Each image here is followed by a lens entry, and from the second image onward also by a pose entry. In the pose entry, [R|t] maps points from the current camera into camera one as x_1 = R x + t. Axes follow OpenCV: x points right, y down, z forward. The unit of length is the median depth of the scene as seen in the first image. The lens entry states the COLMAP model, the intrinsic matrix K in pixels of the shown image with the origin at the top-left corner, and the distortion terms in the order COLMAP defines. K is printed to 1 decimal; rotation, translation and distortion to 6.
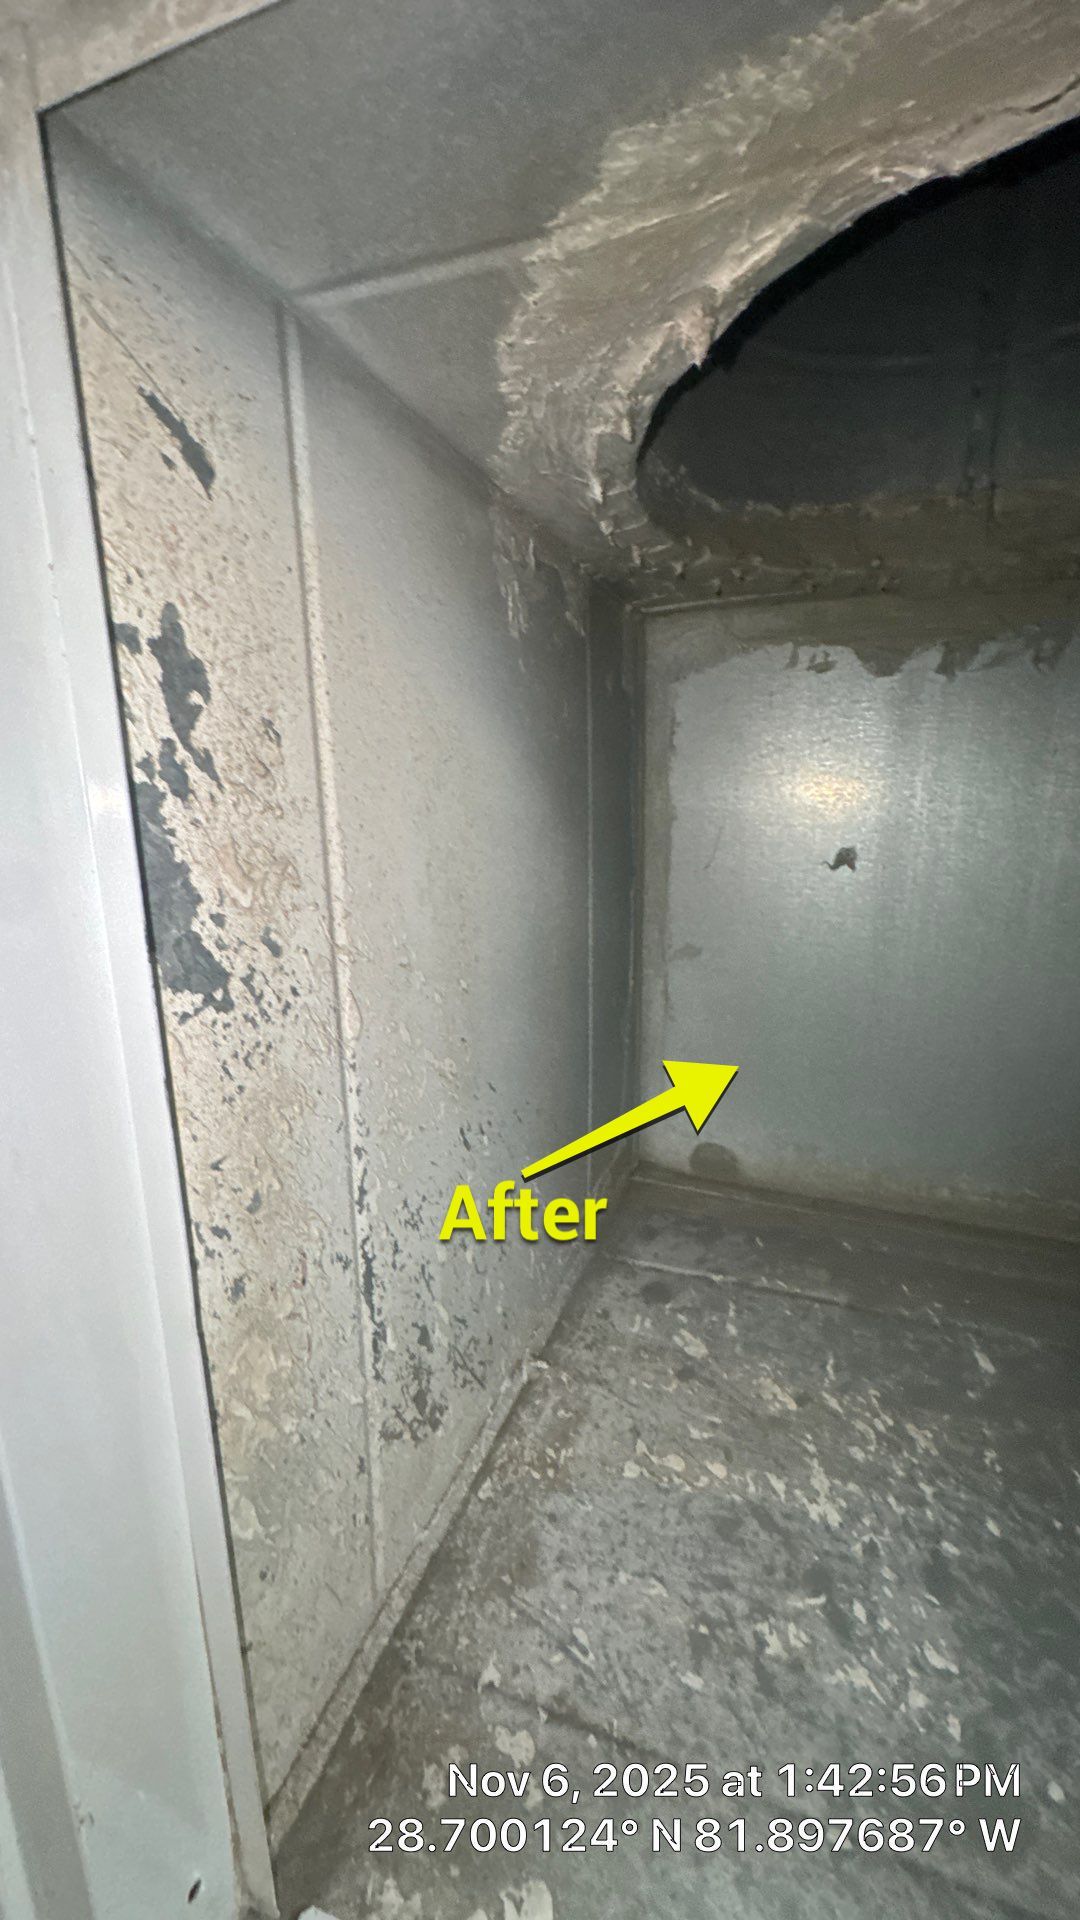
lens RADIAL K [[774.9, 0, 537.2], [0, 774.9, 954.7], [0, 0, 1]] dist [-0.003696, 0.000599]
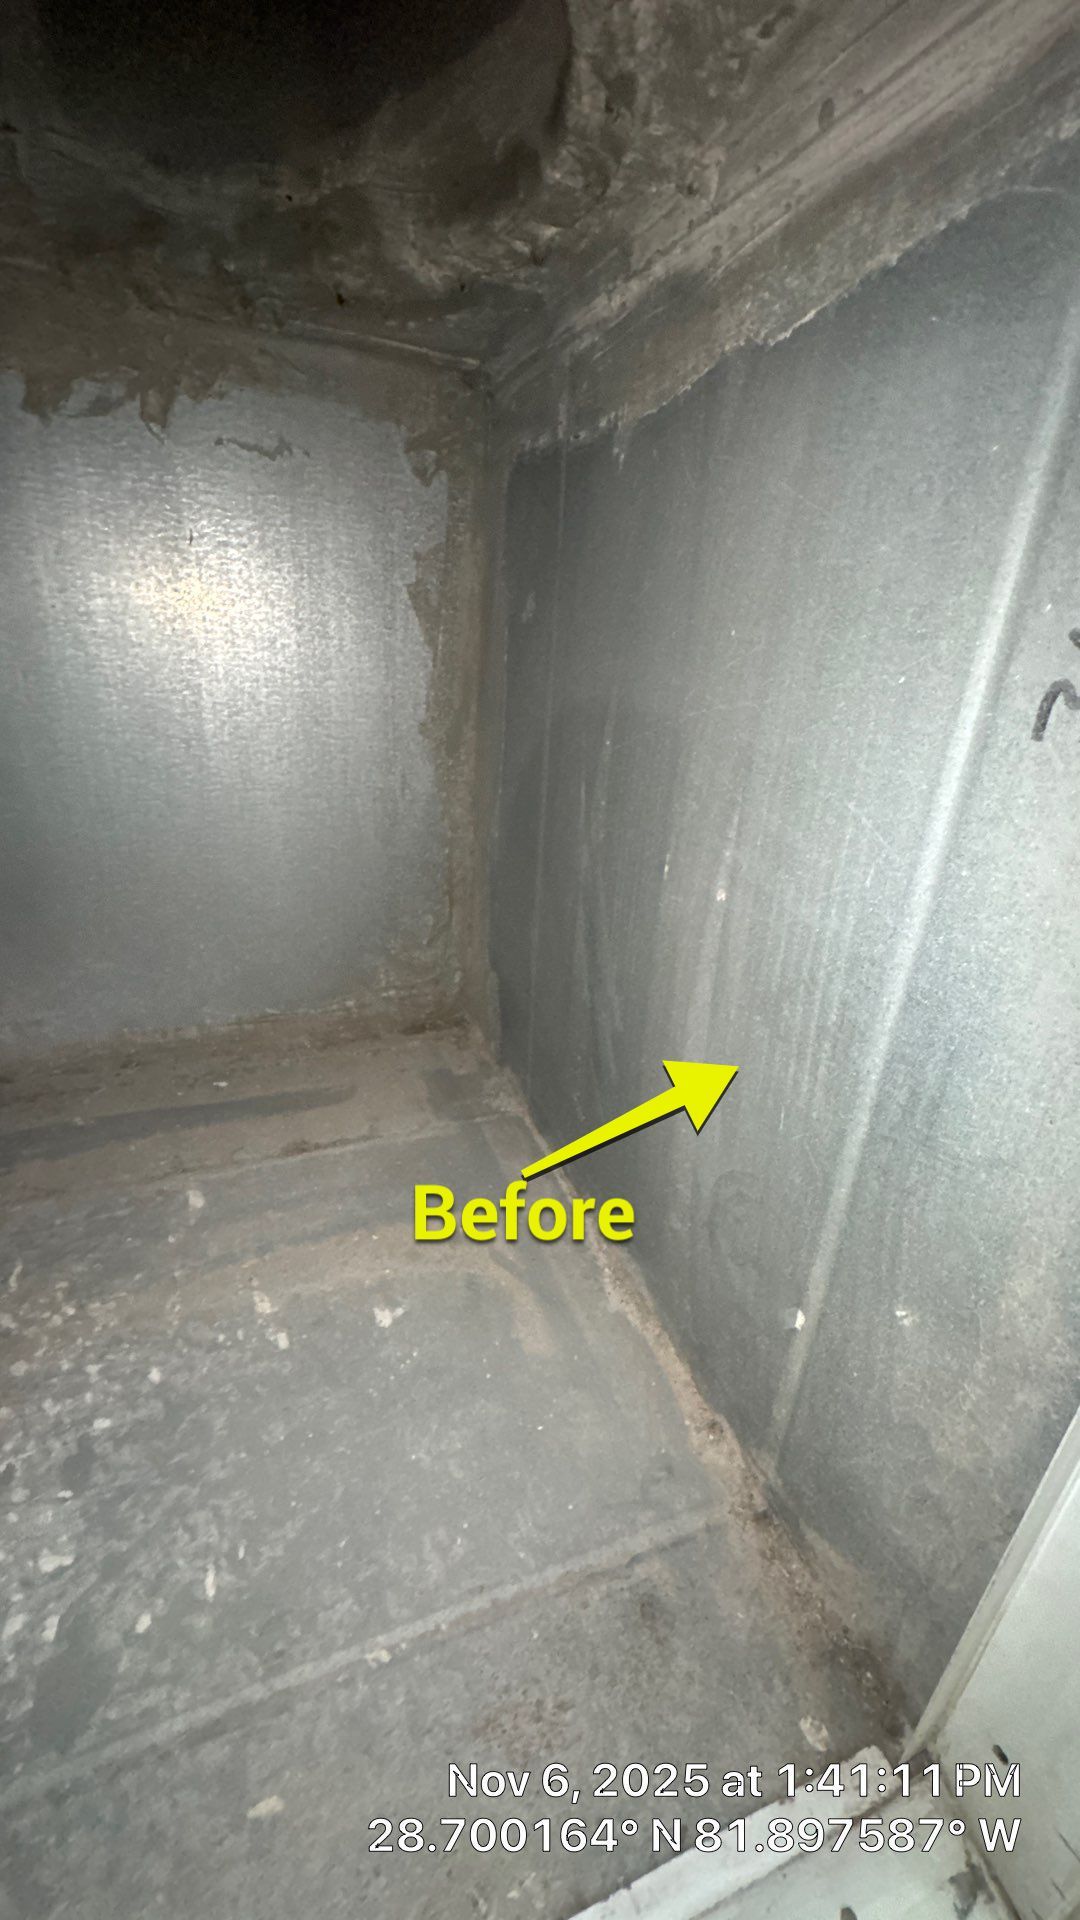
lens RADIAL K [[774.9, 0, 548.3], [0, 774.9, 957.0], [0, 0, 1]] dist [-0.003696, 0.000599]
pose [[0.740251, -0.219339, 0.635546, 0.374189], [0.070011, 0.965297, 0.251597, 0.006864], [-0.668675, -0.141749, 0.729918, 0.011576]]
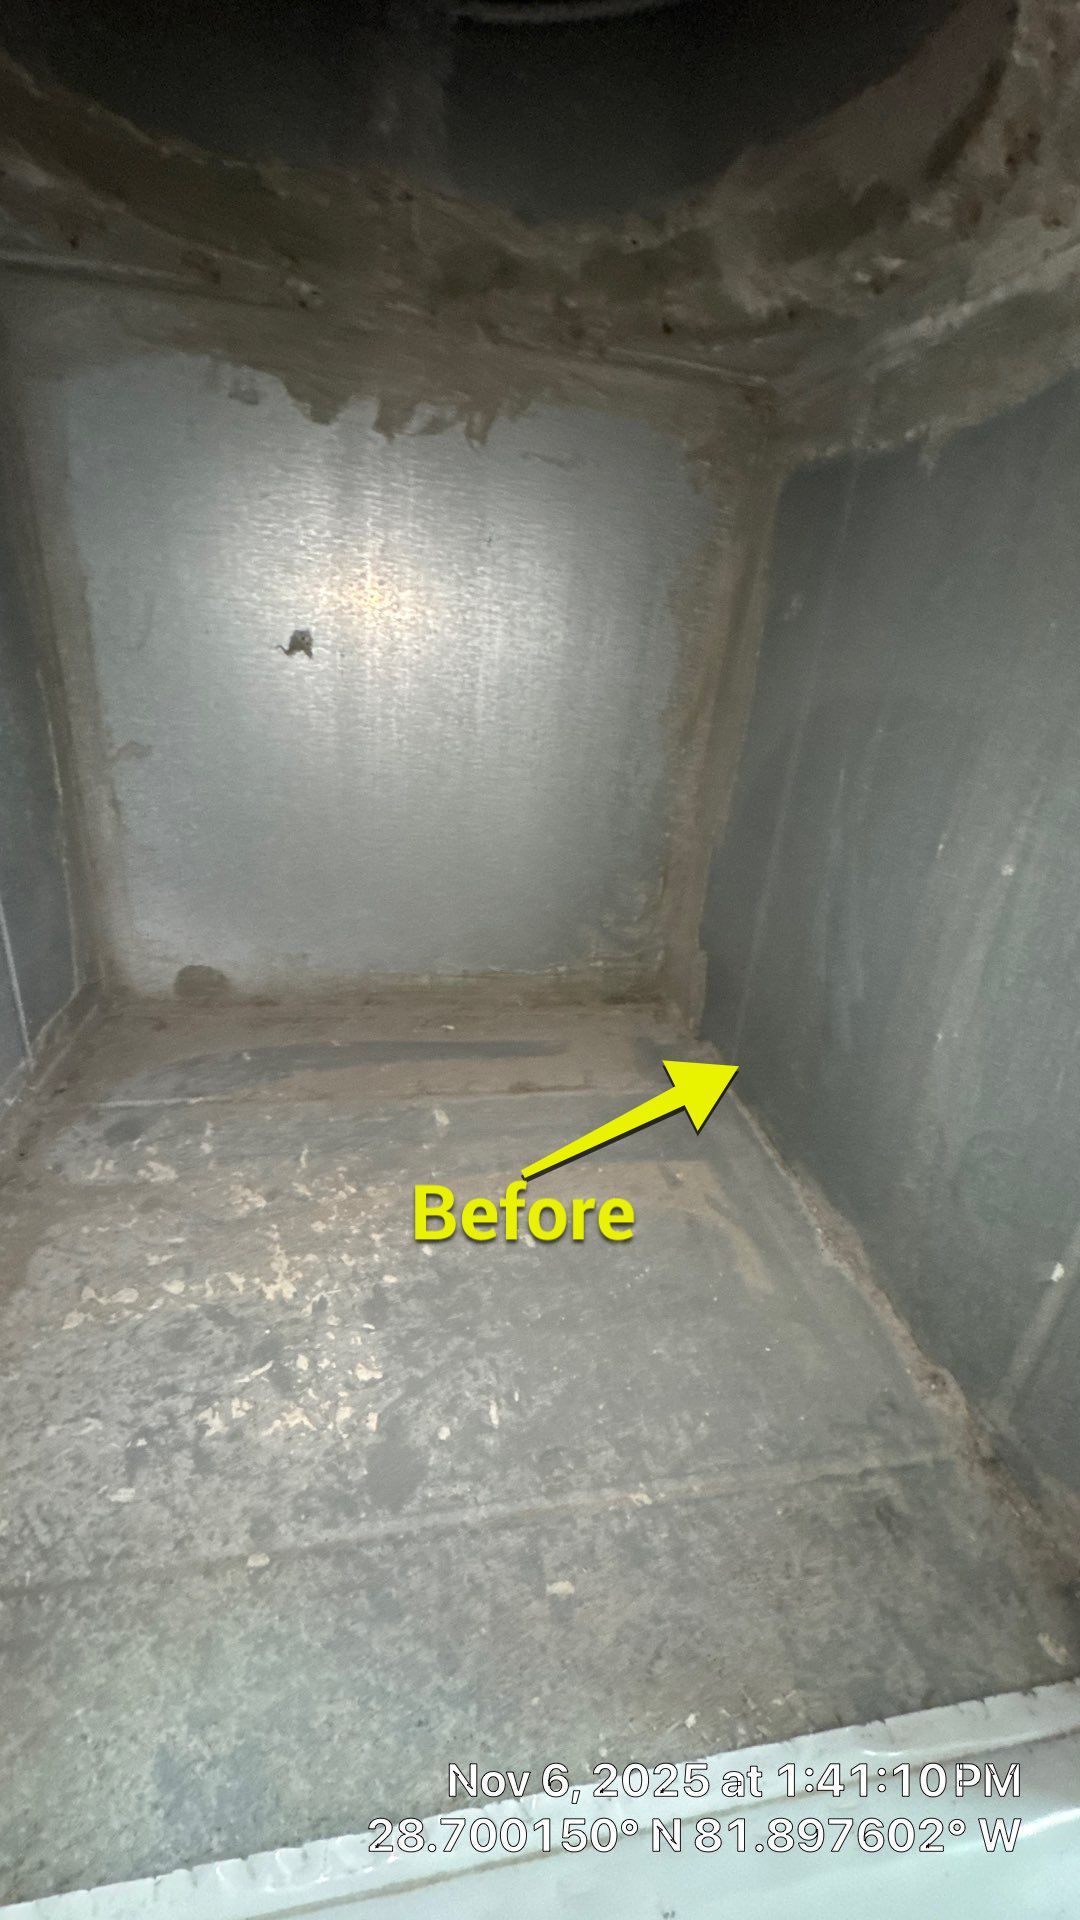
lens RADIAL K [[774.9, 0, 544.5], [0, 774.9, 957.8], [0, 0, 1]] dist [-0.003696, 0.000599]
pose [[0.850782, -0.137047, 0.507334, 0.175238], [0.017335, 0.972190, 0.233550, 0.039785], [-0.525233, -0.189906, 0.829498, 0.024379]]
